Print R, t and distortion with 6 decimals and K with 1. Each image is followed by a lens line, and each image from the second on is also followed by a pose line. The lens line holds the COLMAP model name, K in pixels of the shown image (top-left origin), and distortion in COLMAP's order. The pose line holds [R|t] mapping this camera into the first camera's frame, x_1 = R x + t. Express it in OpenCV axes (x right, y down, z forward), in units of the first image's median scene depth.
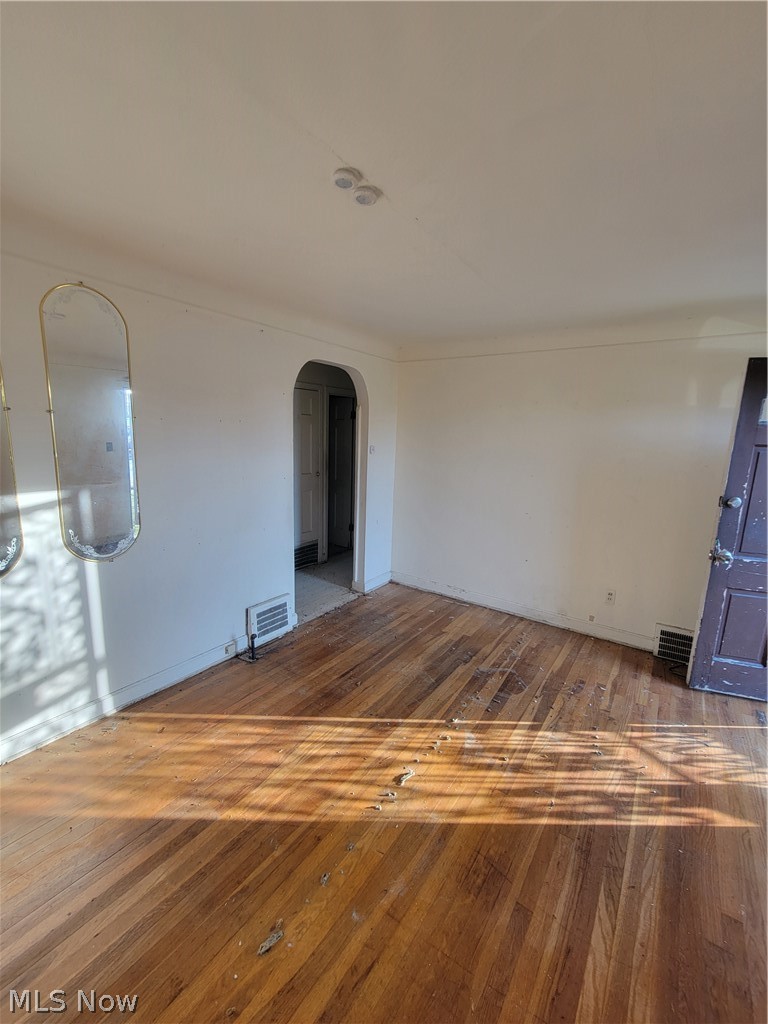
lens RADIAL K [[428.2, 0, 384.0], [0, 428.2, 512.0], [0, 0, 1]] dist [-0.000510, -0.000421]
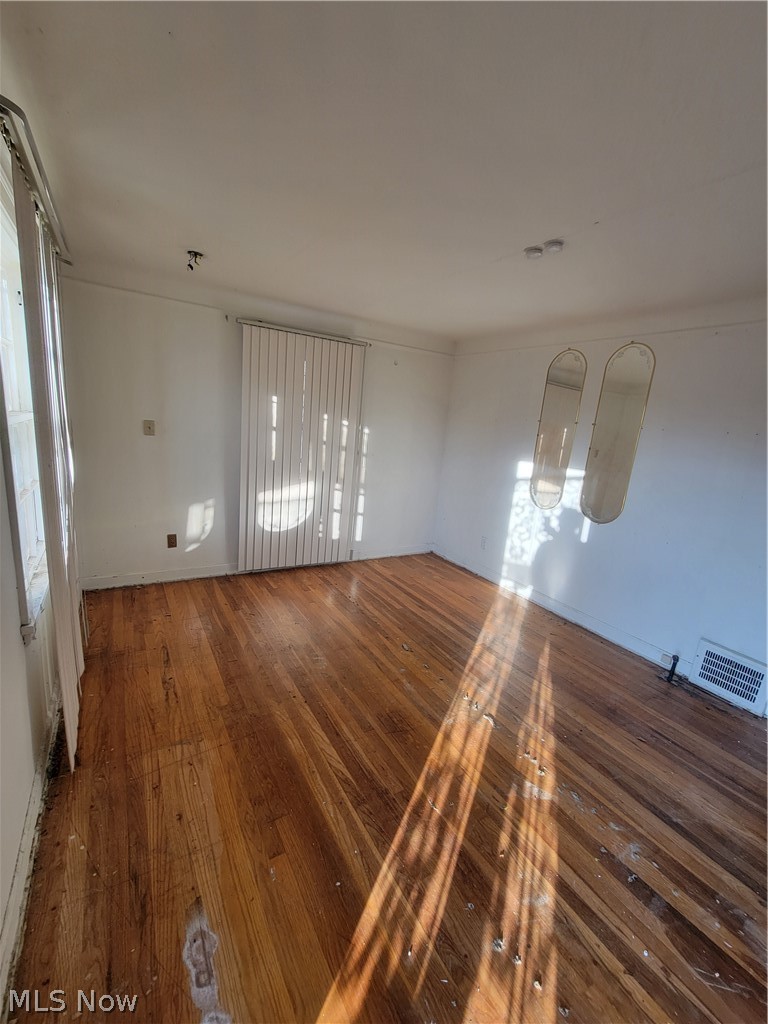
lens RADIAL K [[428.2, 0, 384.0], [0, 428.2, 512.0], [0, 0, 1]] dist [-0.000510, -0.000421]
pose [[-0.403996, 0.124227, -0.906286, 1.226832], [-0.265124, 0.932311, 0.245979, -0.114540], [0.875498, 0.339653, -0.343714, 1.031633]]
